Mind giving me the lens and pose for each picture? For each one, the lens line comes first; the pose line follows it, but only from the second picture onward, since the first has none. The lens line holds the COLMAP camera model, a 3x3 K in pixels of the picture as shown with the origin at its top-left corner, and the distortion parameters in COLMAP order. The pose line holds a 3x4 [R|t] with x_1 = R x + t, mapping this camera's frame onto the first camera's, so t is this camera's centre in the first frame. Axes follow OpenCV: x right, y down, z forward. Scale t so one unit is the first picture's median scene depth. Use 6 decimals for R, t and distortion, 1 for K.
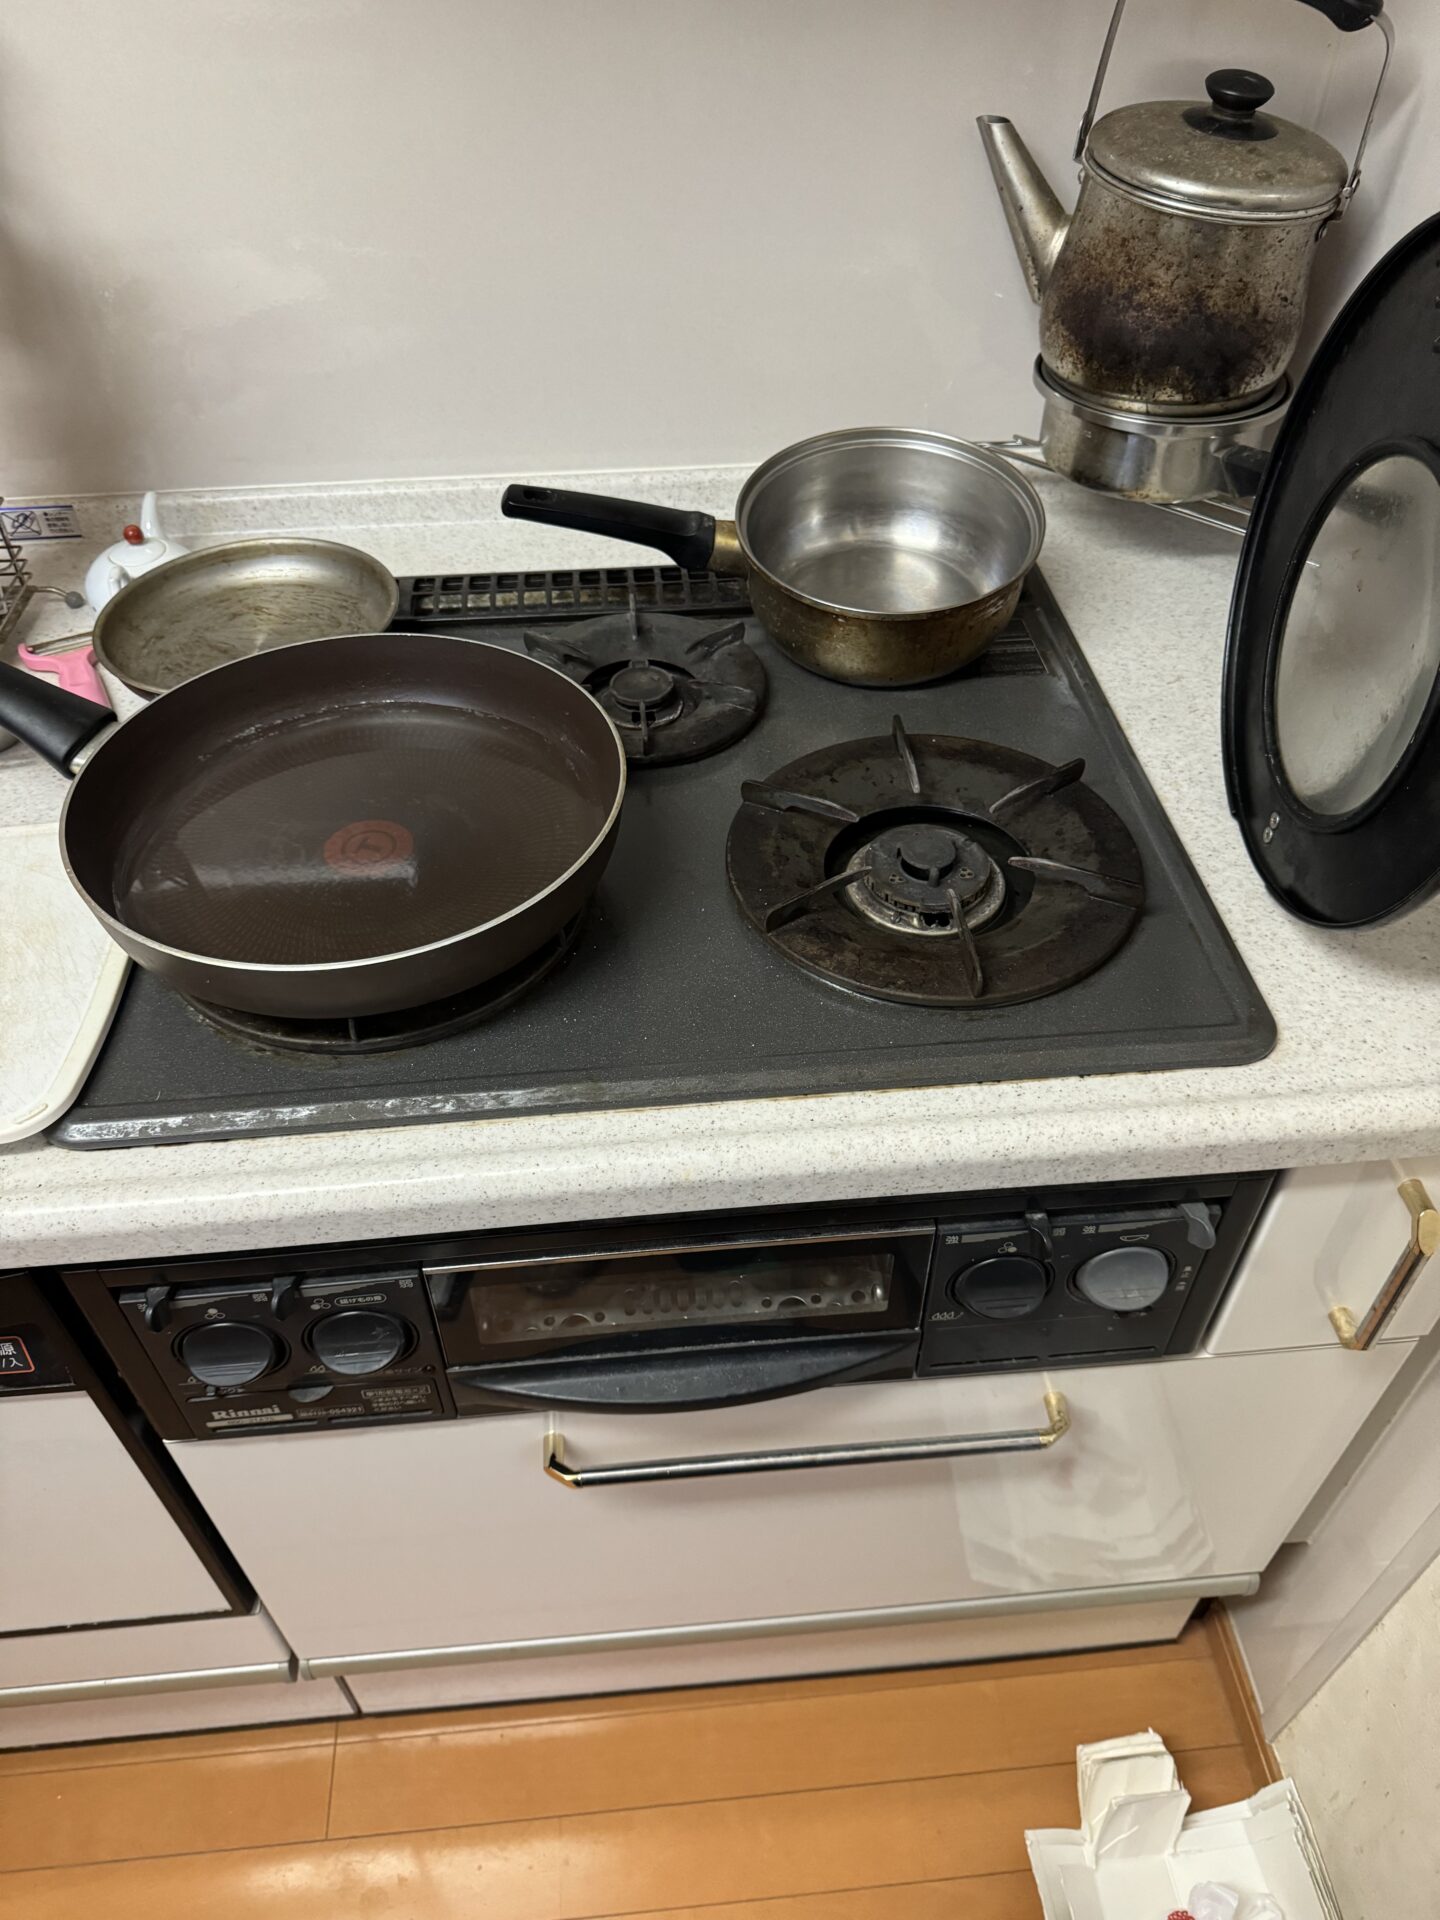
lens RADIAL K [[1369.7, 0, 720.3], [0, 1369.7, 957.0], [0, 0, 1]] dist [0.005030, -0.031469]
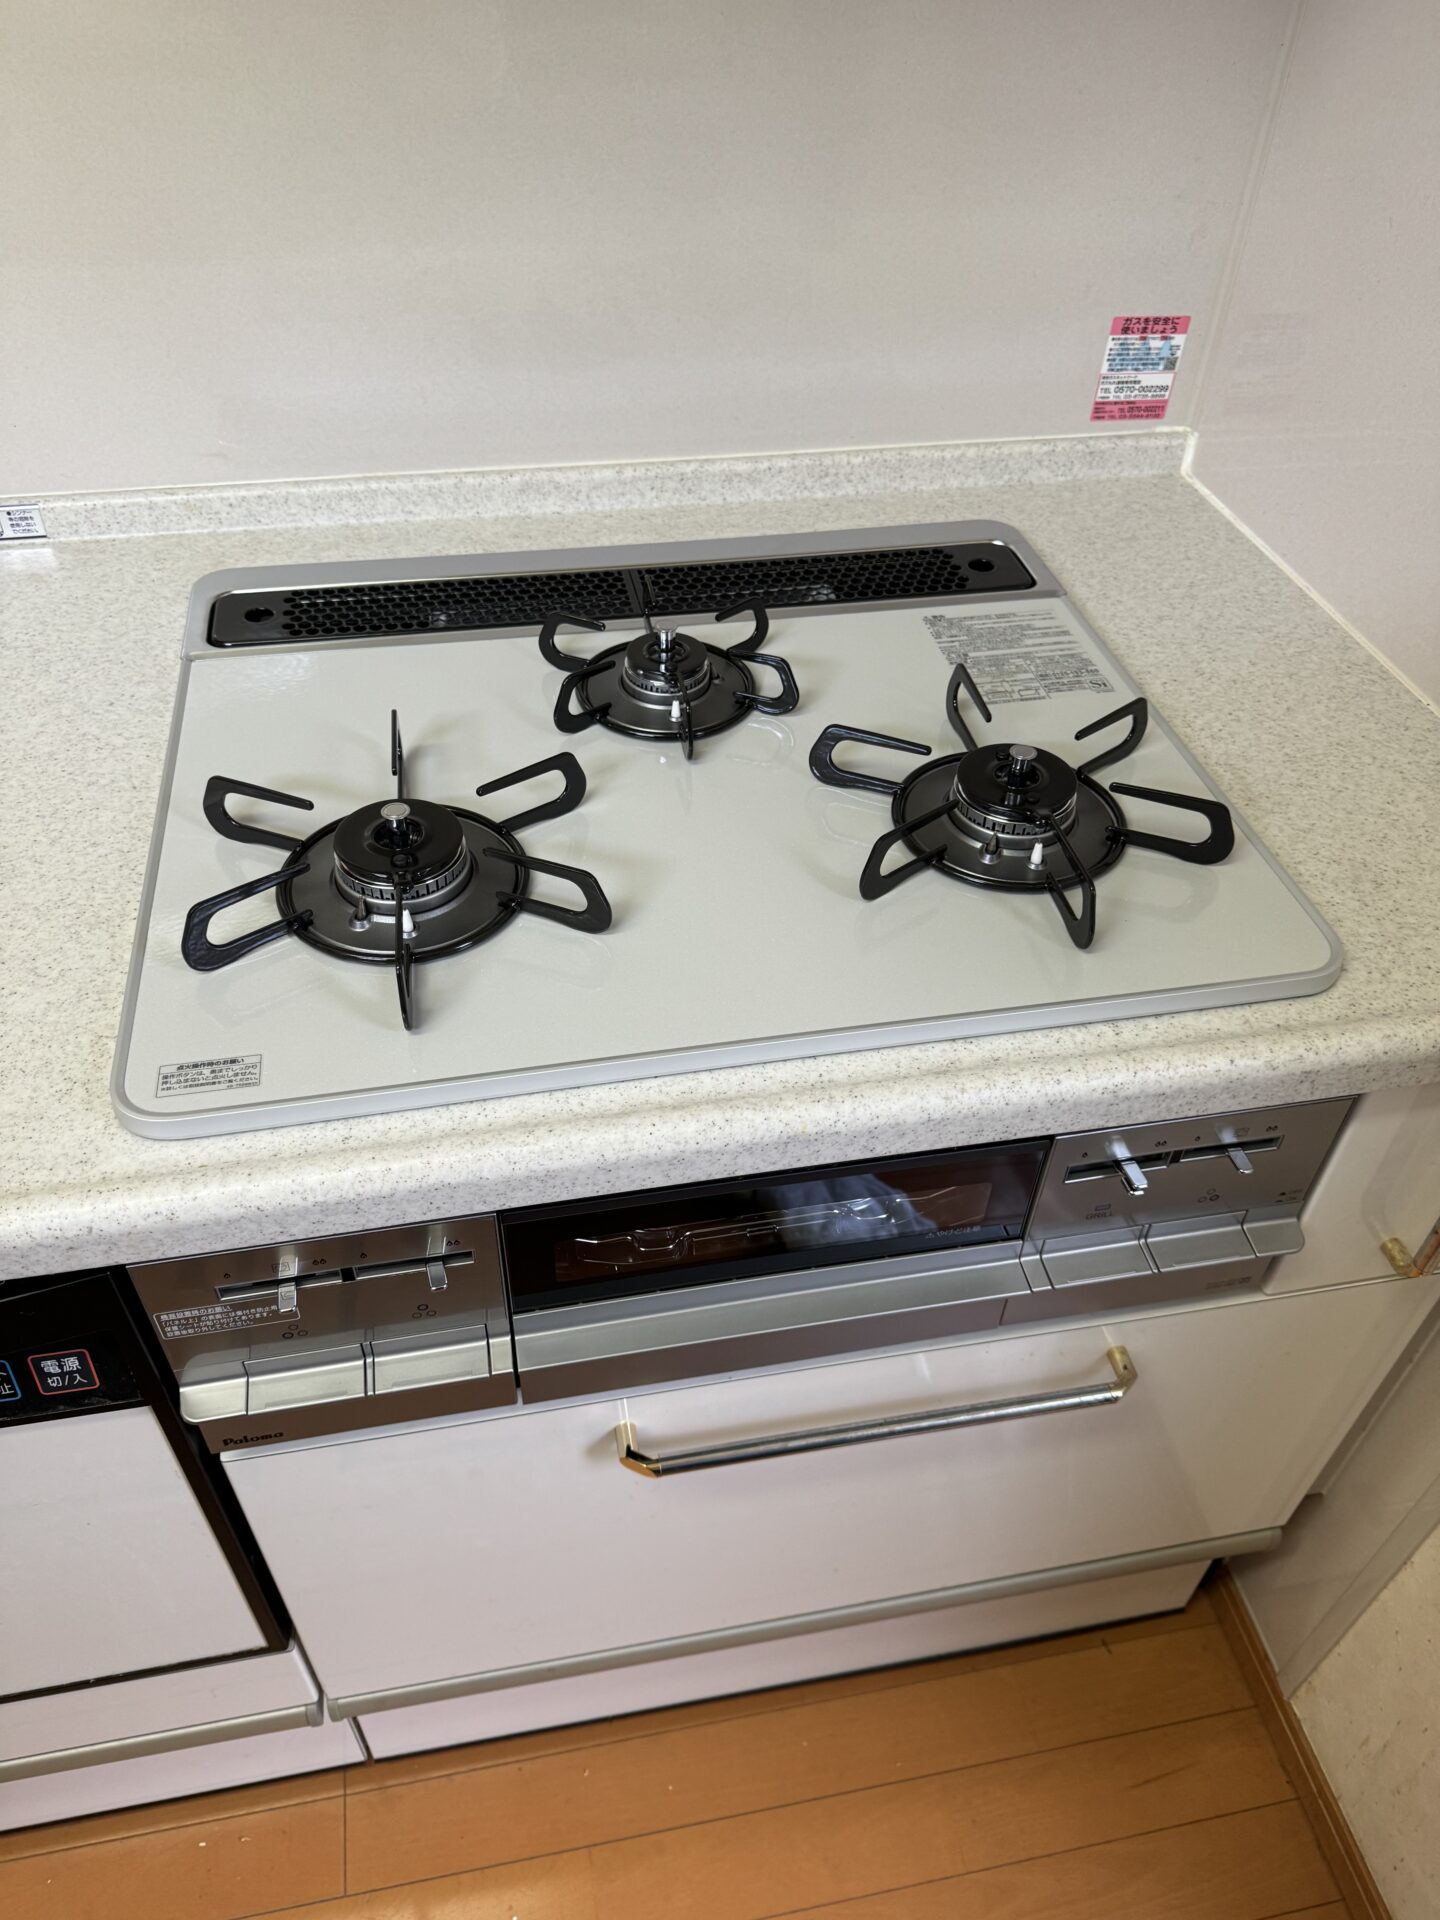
lens RADIAL K [[1367.1, 0, 699.0], [0, 1367.1, 956.1], [0, 0, 1]] dist [0.001516, -0.033669]
pose [[0.994984, -0.044781, 0.089451, -0.168206], [0.047675, 0.998398, -0.030477, 0.057962], [-0.087943, 0.034589, 0.995525, 0.023804]]
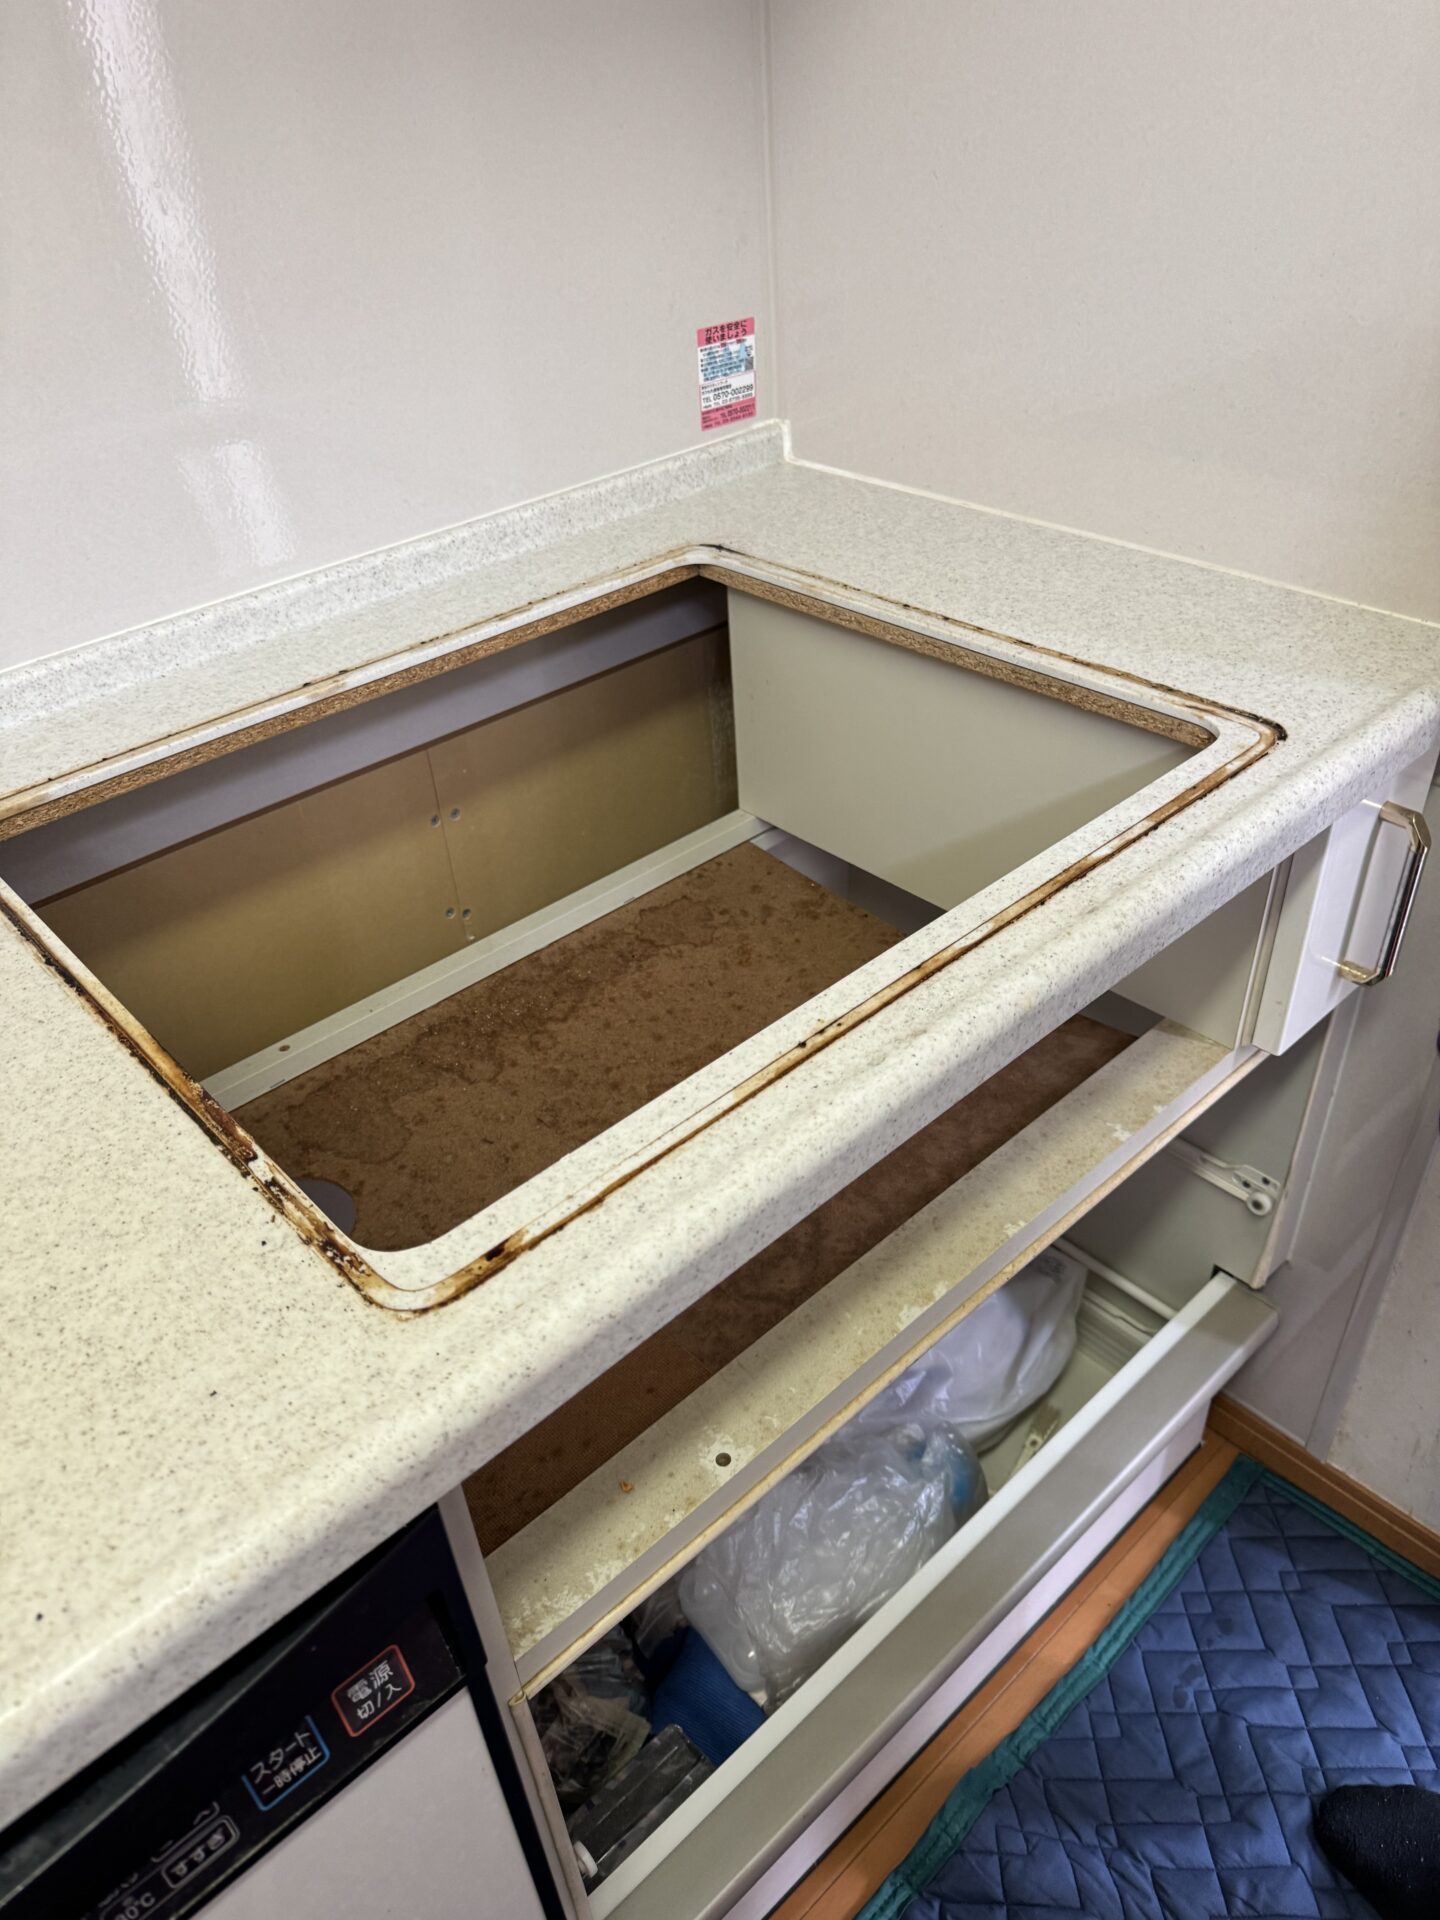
lens RADIAL K [[1353.9, 0, 720.0], [0, 1353.9, 960.0], [0, 0, 1]] dist [0.090797, -0.258411]
pose [[0.794431, -0.390378, 0.465279, -0.574784], [0.460312, 0.886766, -0.041935, 0.067960], [-0.396223, 0.247488, 0.884170, 0.215425]]
